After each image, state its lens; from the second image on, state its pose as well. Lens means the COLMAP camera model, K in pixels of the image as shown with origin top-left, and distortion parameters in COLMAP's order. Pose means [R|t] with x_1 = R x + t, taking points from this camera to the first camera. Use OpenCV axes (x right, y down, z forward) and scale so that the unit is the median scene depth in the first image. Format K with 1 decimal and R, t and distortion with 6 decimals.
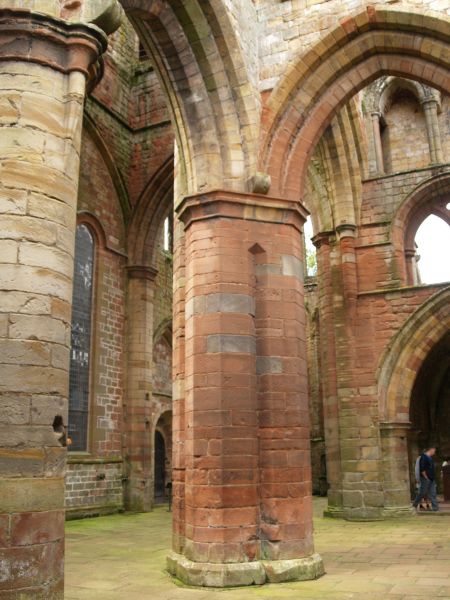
lens RADIAL K [[604.6, 0, 225.0], [0, 604.6, 300.0], [0, 0, 1]] dist [-0.106895, 0.017544]
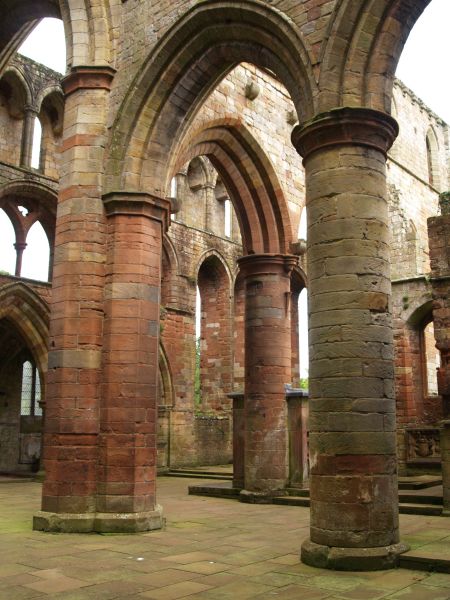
lens RADIAL K [[636.9, 0, 225.0], [0, 636.9, 300.0], [0, 0, 1]] dist [-0.094713, 0.001404]
pose [[0.257879, 0.211923, 0.942649, -0.618608], [-0.245630, 0.957972, -0.148172, 0.089211], [-0.934433, -0.193332, 0.299096, 0.268401]]
